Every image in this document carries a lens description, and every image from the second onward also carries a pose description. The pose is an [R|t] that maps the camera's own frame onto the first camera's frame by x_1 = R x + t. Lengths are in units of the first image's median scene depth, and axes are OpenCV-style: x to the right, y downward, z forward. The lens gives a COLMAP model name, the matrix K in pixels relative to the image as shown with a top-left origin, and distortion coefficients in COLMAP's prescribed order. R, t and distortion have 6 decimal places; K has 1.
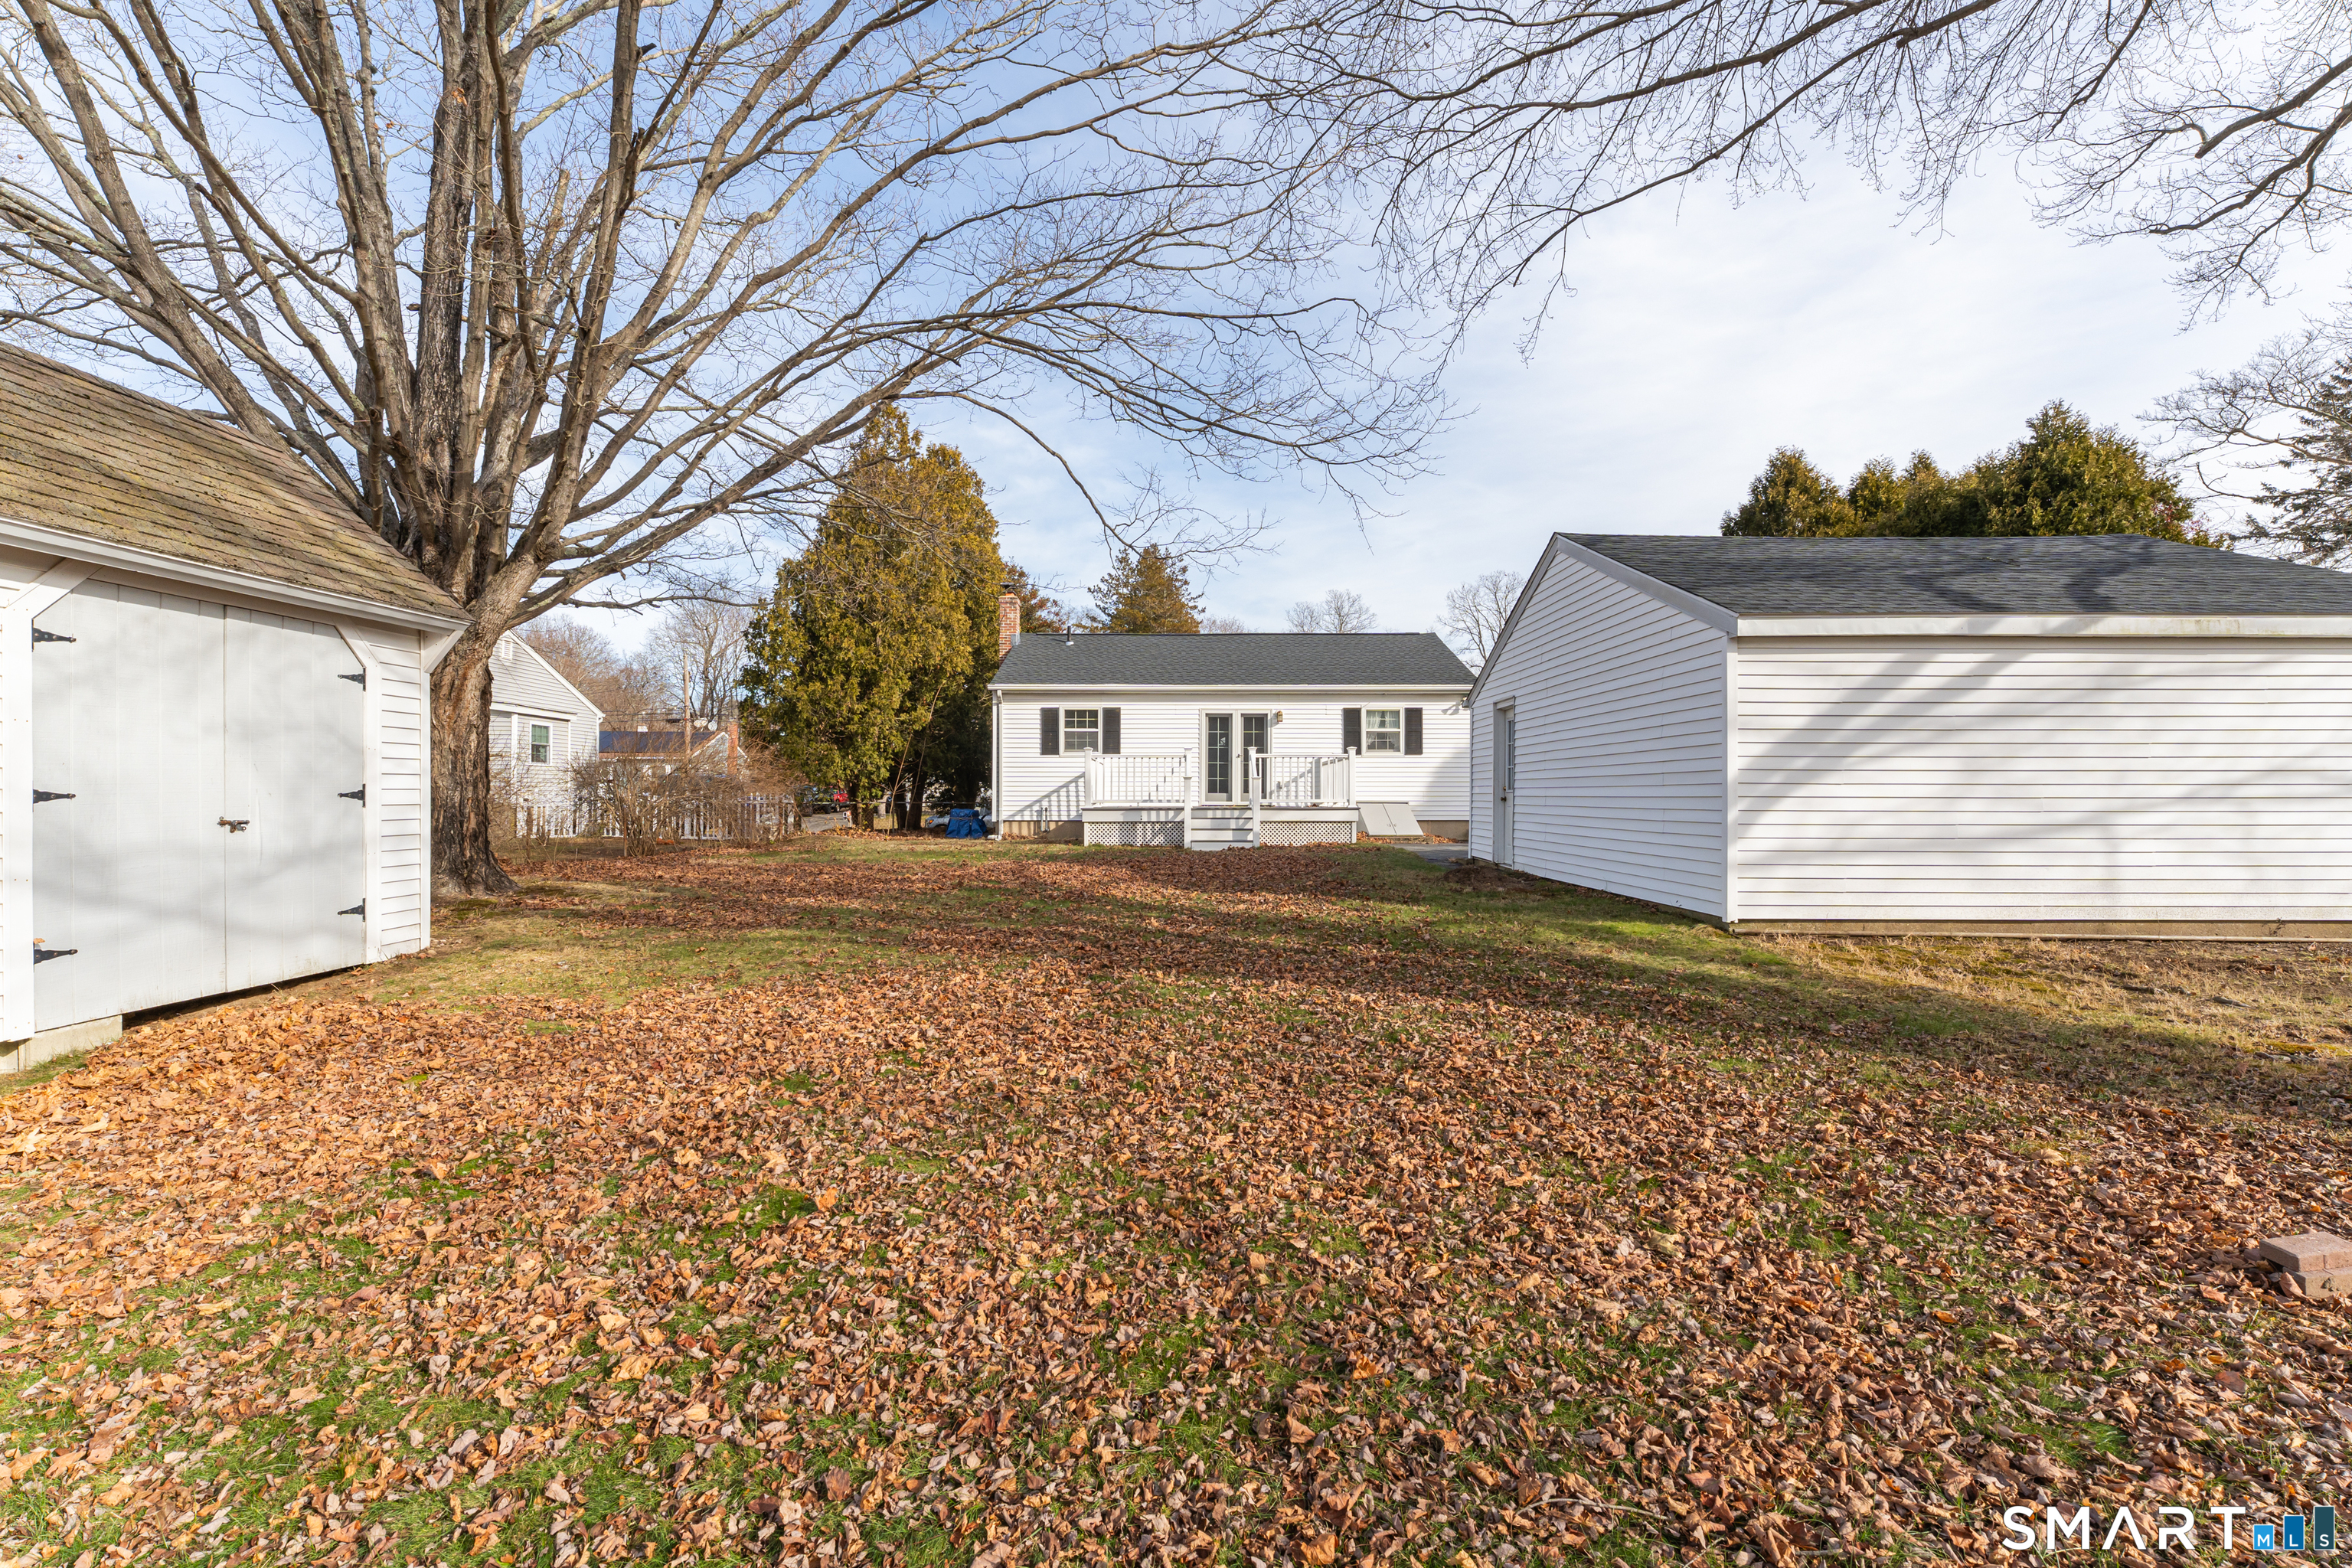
lens RADIAL K [[1008.6, 0, 1187.4], [0, 1008.6, 791.2], [0, 0, 1]] dist [-0.014643, -0.000695]
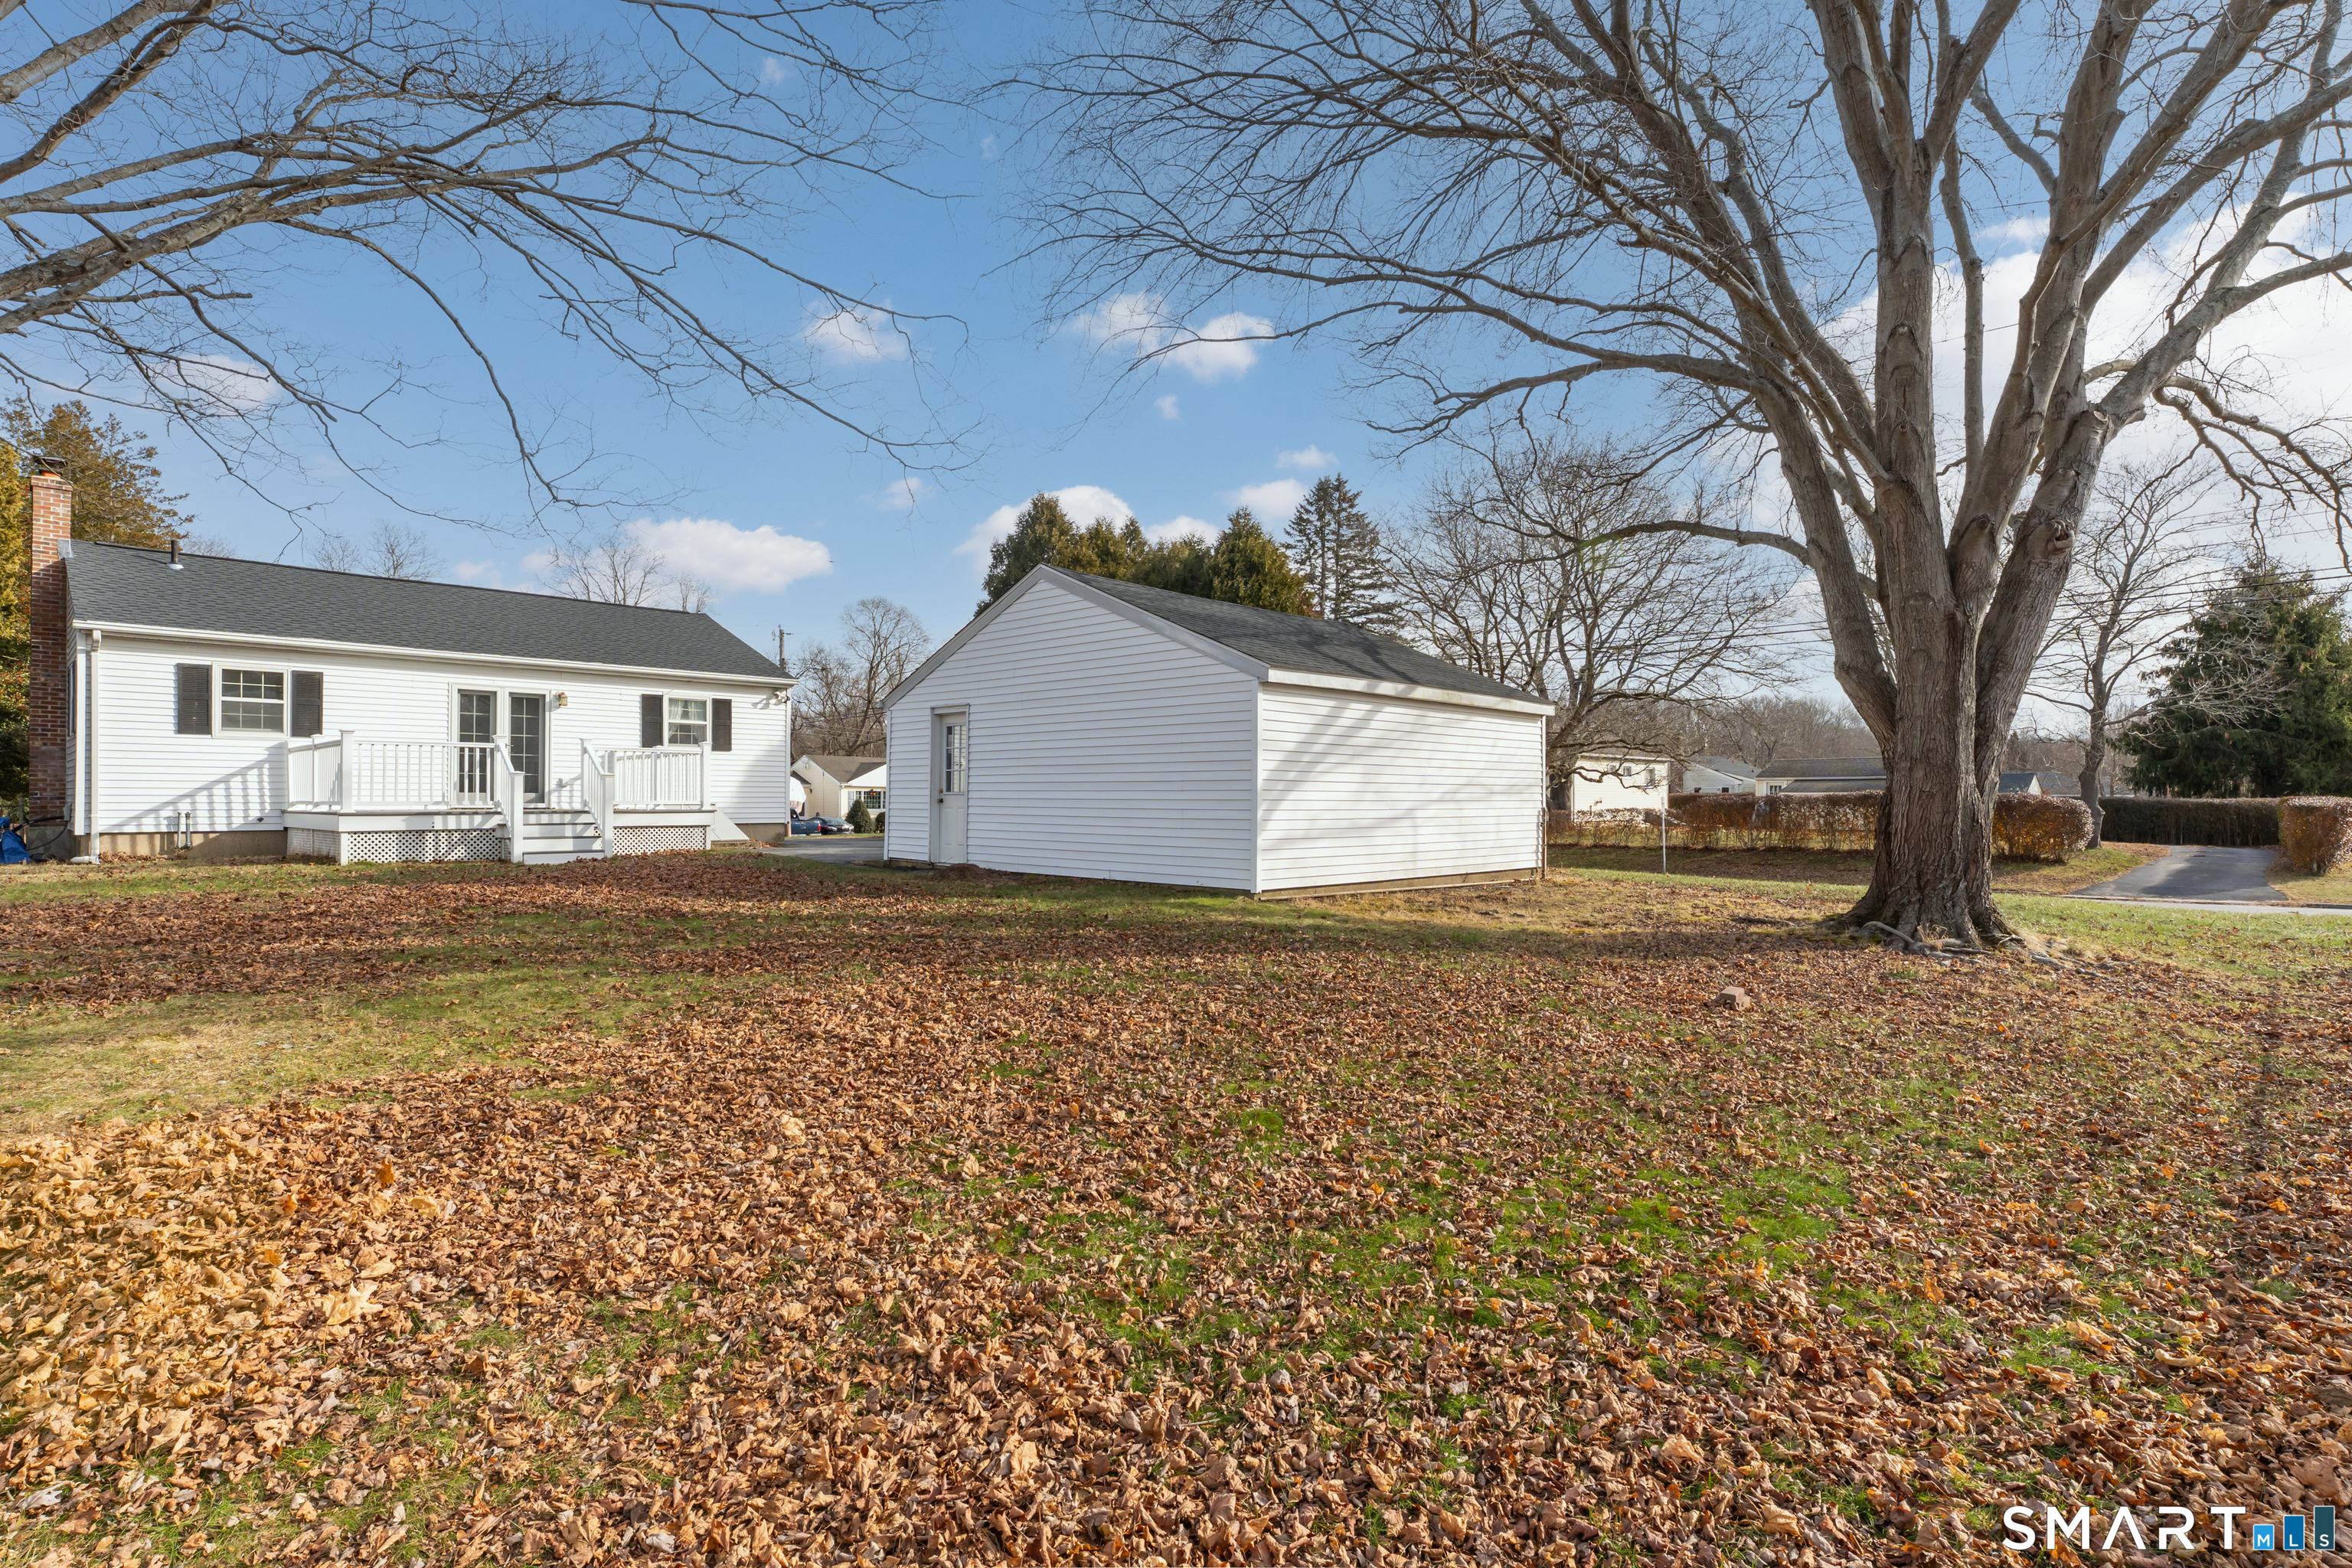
lens RADIAL K [[1119.3, 0, 1180.9], [0, 1119.3, 788.8], [0, 0, 1]] dist [-0.013035, -0.000106]
pose [[0.688756, 0.007899, 0.724950, -0.217922], [-0.006373, 0.999968, -0.004841, -0.000153], [-0.724965, -0.001286, 0.688784, 0.014018]]
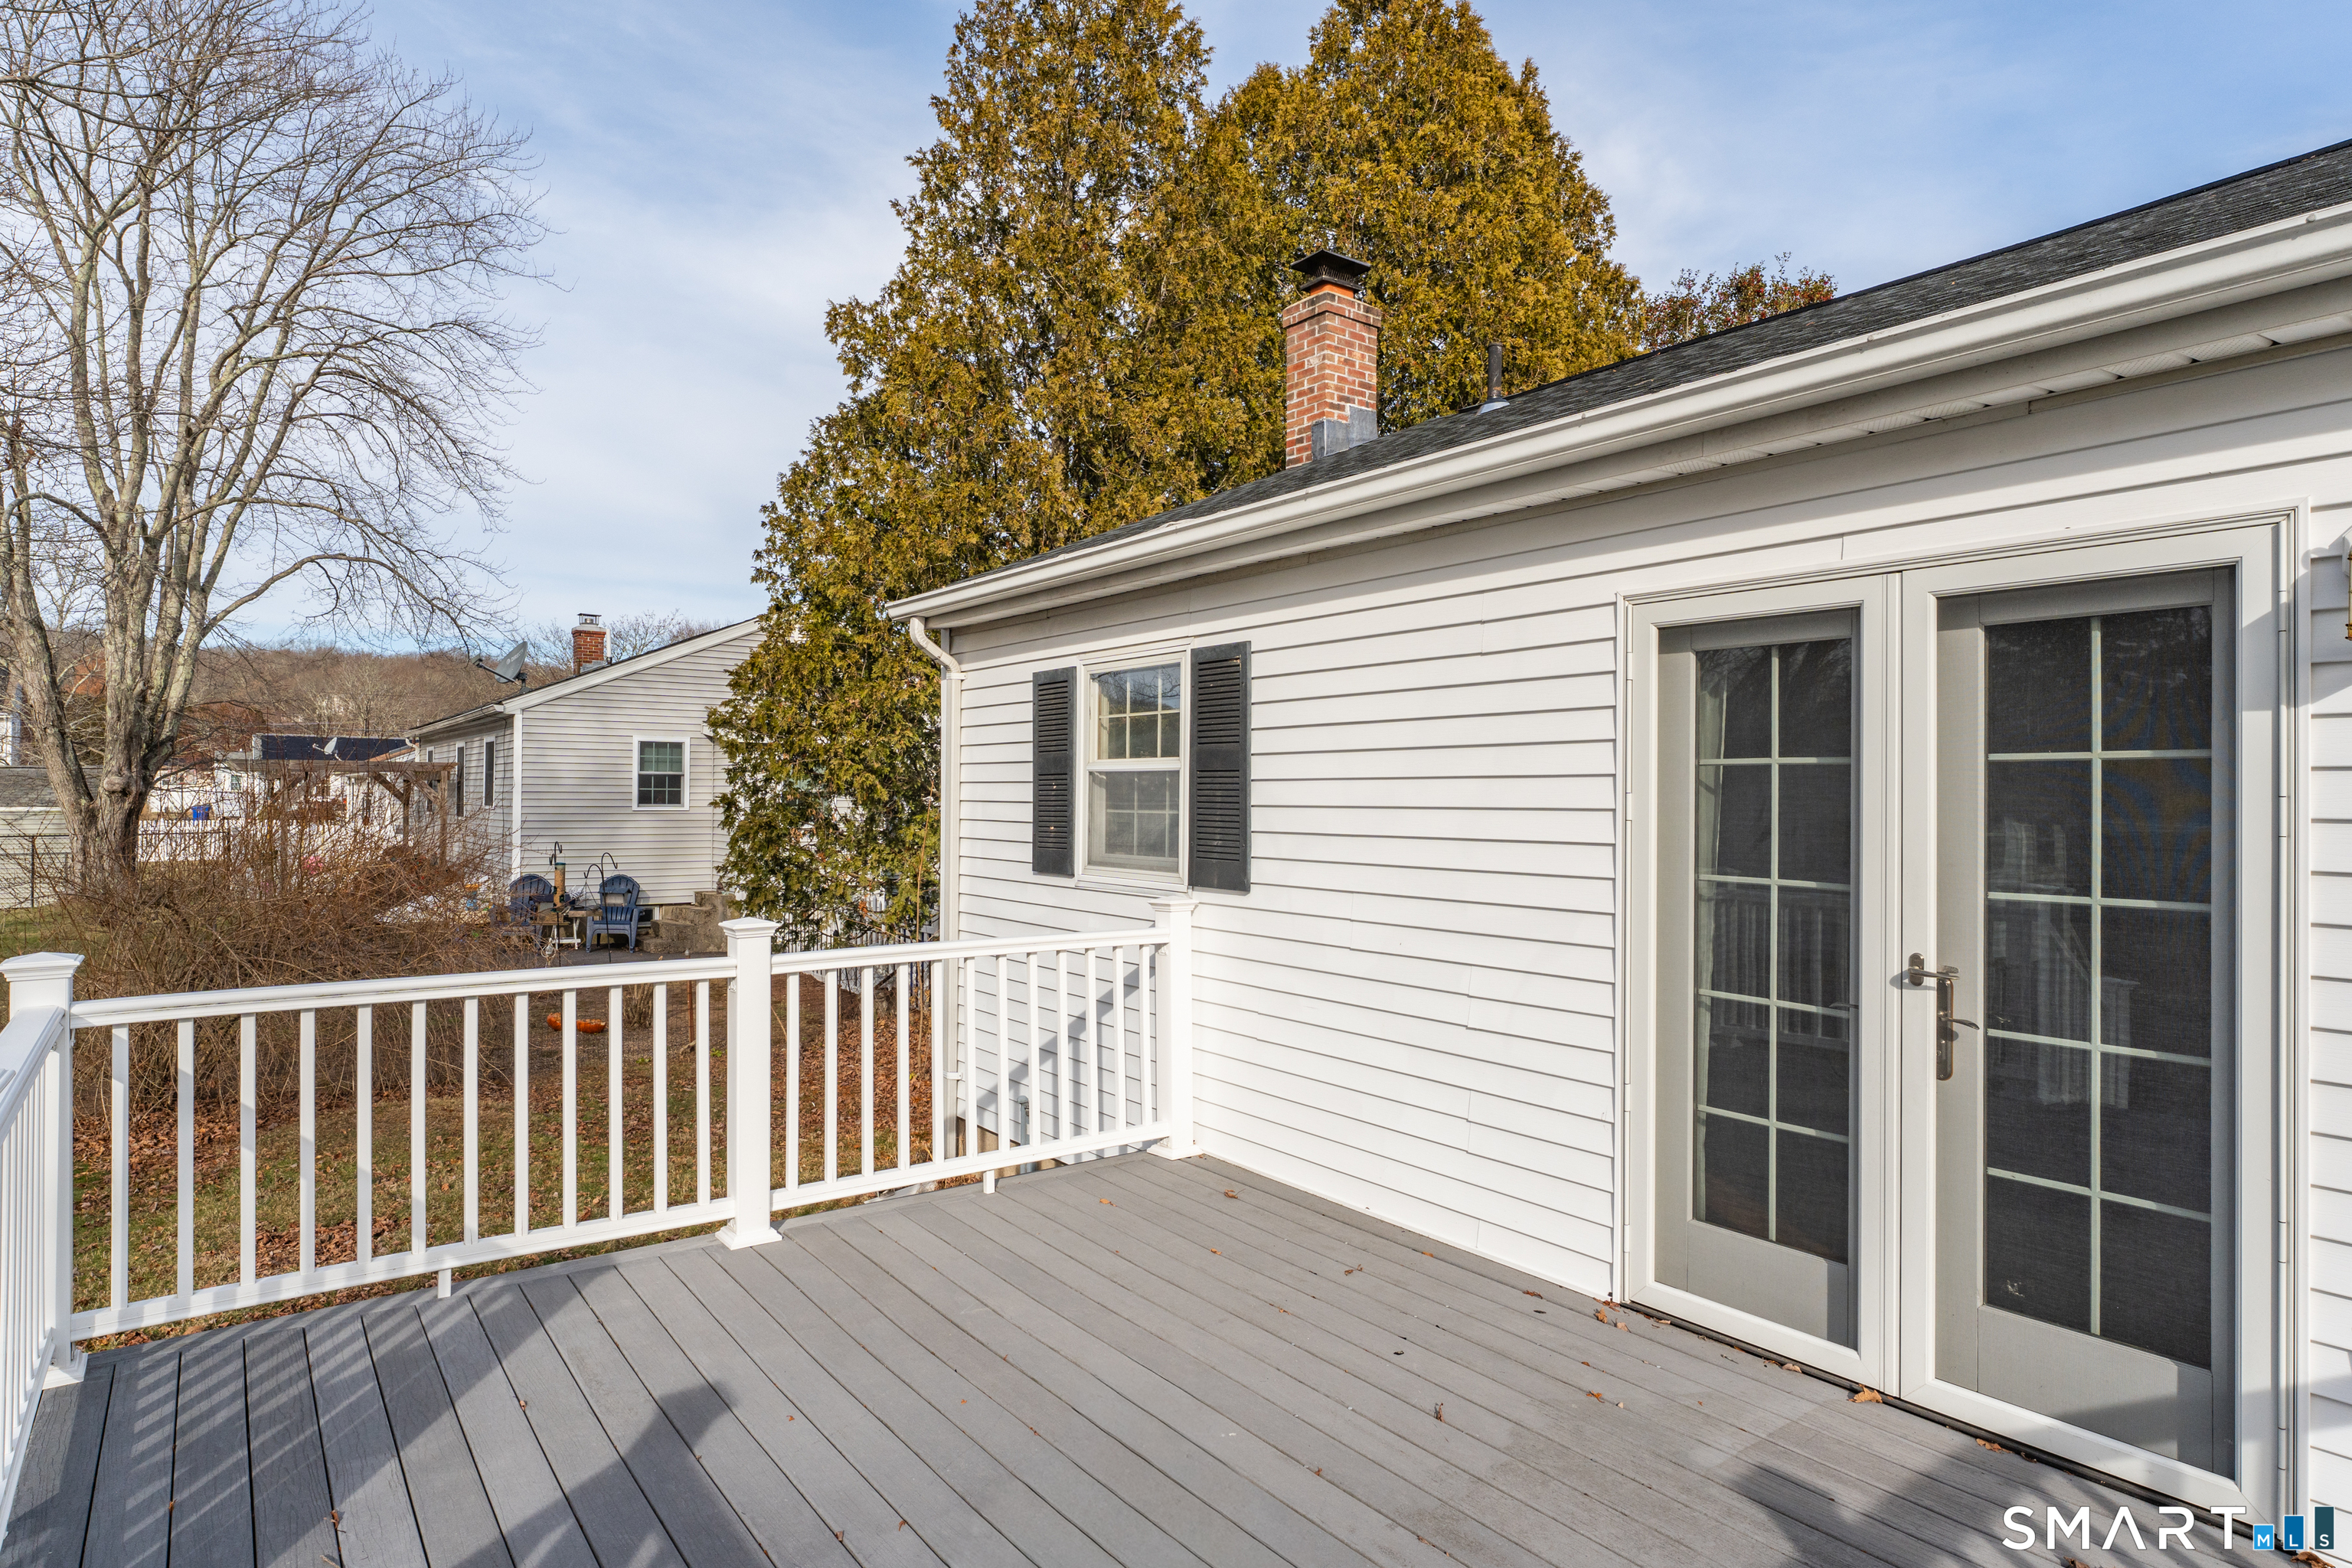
lens RADIAL K [[1290.5, 0, 1173.9], [0, 1290.5, 778.5], [0, 0, 1]] dist [-0.025992, -0.000459]
pose [[0.583001, -0.006907, -0.812442, 0.118906], [-0.000517, 0.999961, -0.008872, -0.055622], [0.812472, 0.005592, 0.582974, 0.850656]]
